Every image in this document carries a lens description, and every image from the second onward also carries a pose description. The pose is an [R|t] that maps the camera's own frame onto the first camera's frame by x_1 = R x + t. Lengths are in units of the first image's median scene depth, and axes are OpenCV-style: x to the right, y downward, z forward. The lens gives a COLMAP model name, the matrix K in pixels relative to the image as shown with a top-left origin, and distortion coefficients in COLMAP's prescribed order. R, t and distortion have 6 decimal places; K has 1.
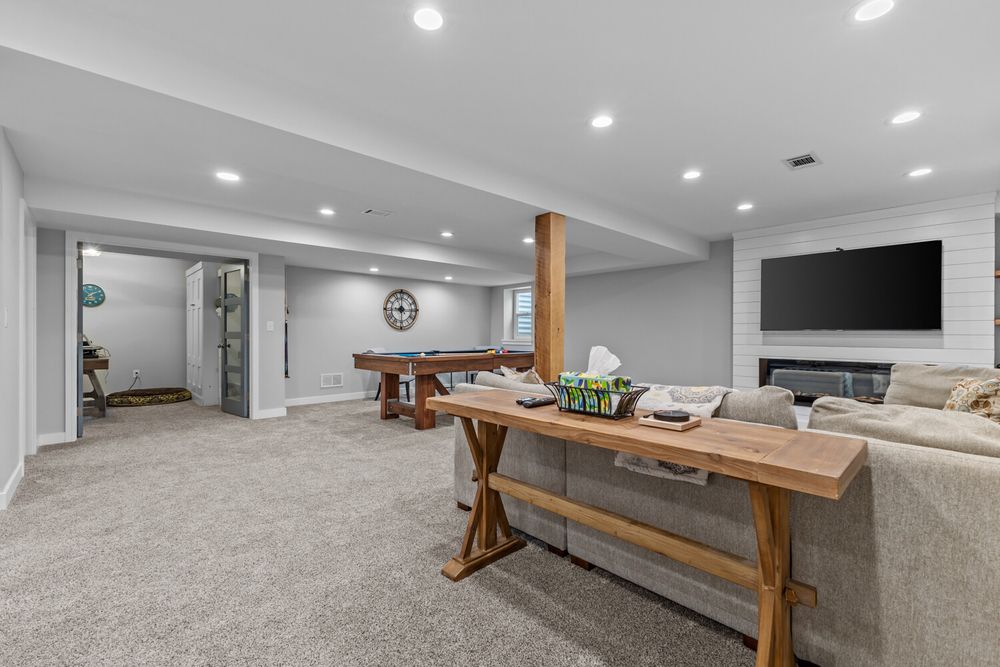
lens RADIAL K [[430.0, 0, 498.2], [0, 430.0, 333.2], [0, 0, 1]] dist [0.012618, -0.002121]
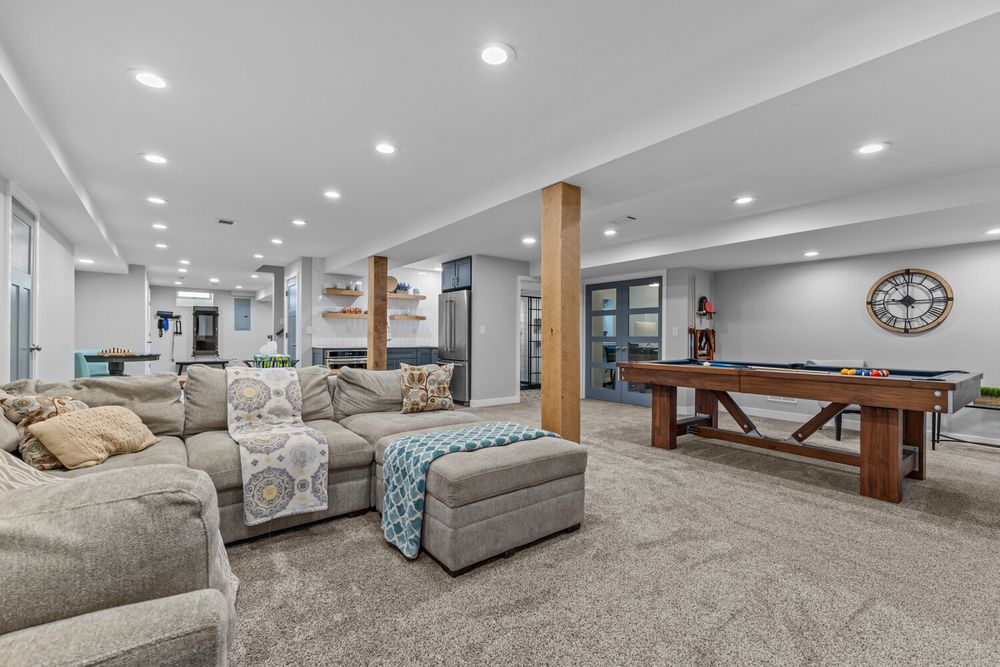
lens RADIAL K [[430.0, 0, 498.7], [0, 430.0, 337.5], [0, 0, 1]] dist [0.012618, -0.002121]
pose [[-0.099191, -0.001388, -0.995067, 0.464208], [-0.006311, 0.999980, -0.000766, 0.002265], [0.995048, 0.006204, -0.099198, 0.475358]]
